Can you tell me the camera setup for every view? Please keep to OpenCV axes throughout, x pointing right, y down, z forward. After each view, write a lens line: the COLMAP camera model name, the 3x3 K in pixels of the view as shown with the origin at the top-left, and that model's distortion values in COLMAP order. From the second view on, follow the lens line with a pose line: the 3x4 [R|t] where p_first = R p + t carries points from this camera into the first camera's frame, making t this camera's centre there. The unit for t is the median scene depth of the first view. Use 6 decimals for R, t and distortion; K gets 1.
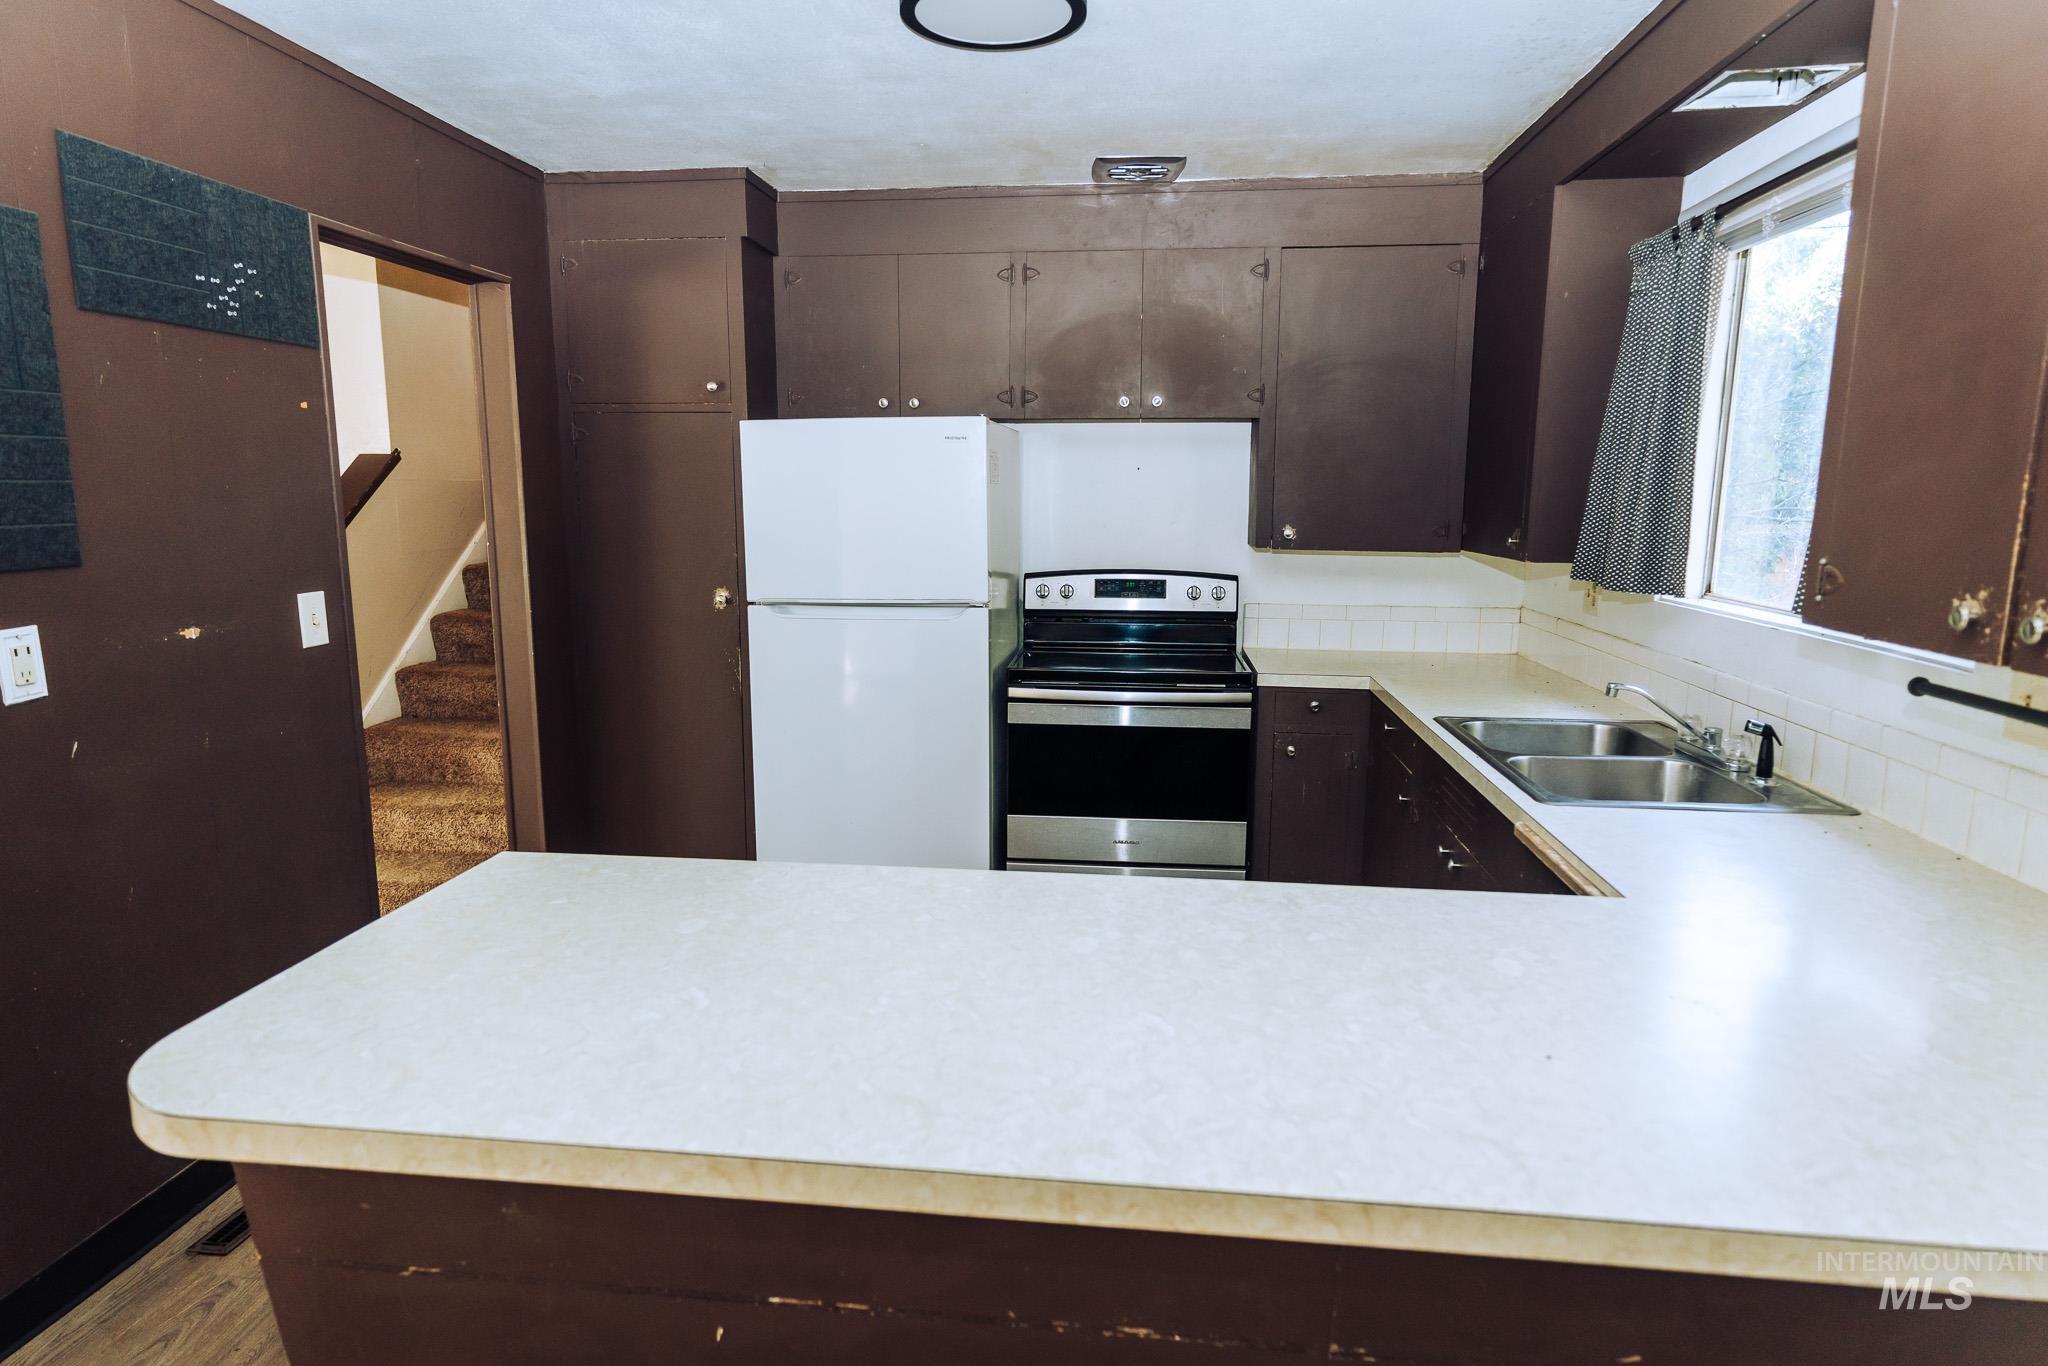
lens RADIAL K [[1182.0, 0, 1025.9], [0, 1182.0, 687.7], [0, 0, 1]] dist [-0.025332, 0.007691]
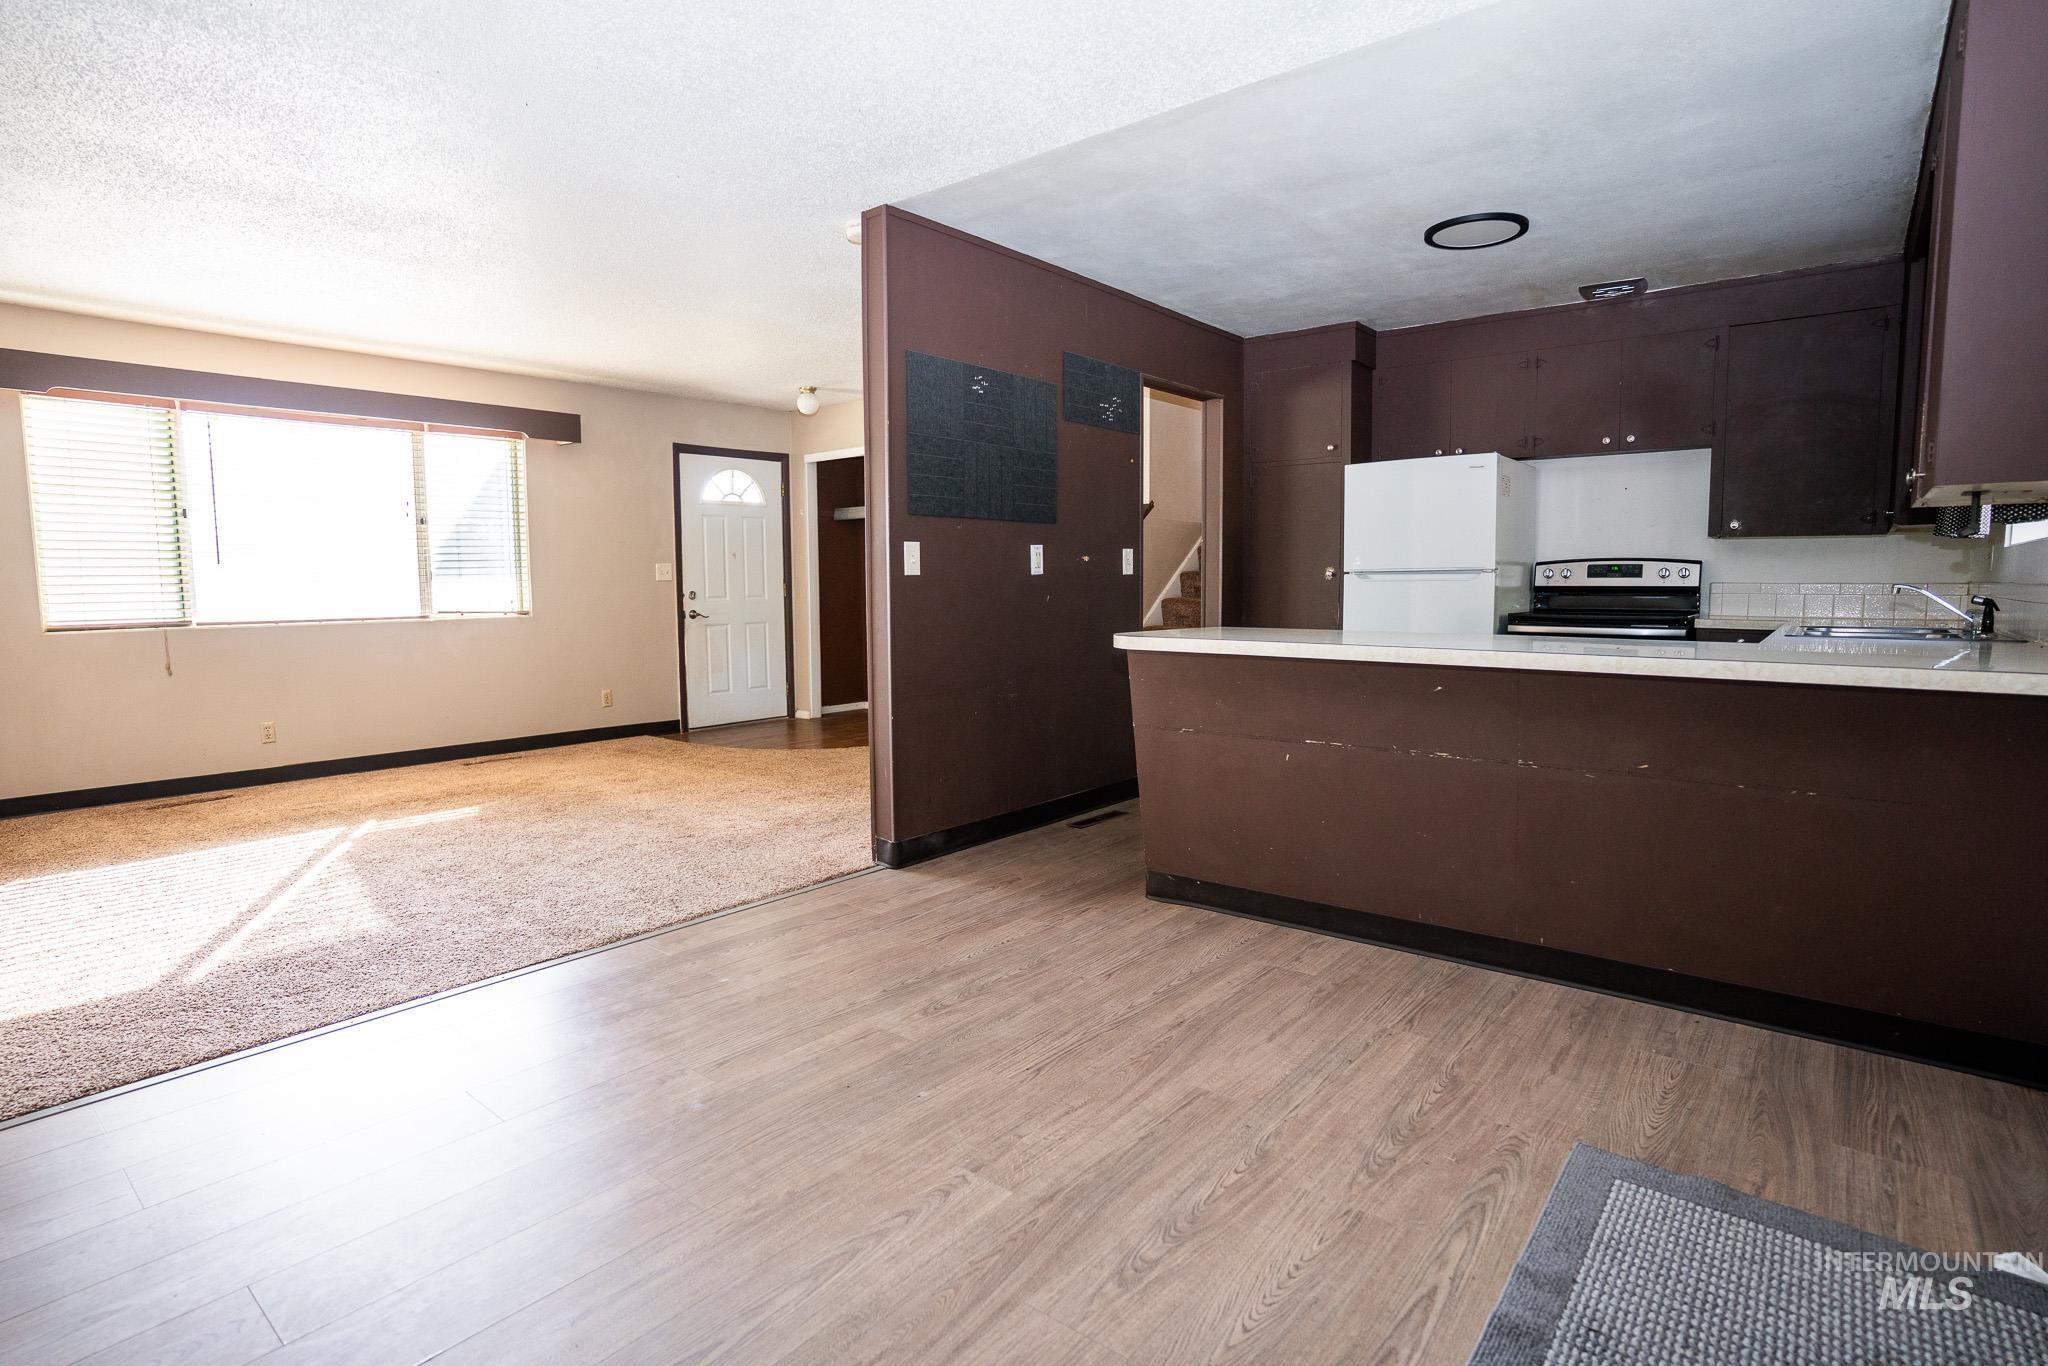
lens RADIAL K [[1040.6, 0, 1032.4], [0, 1040.6, 683.9], [0, 0, 1]] dist [-0.035295, 0.004900]
pose [[0.848466, 0.042667, -0.527527, 0.175359], [-0.078398, 0.995881, -0.045546, 0.188593], [0.523410, 0.080001, 0.848317, -0.478659]]
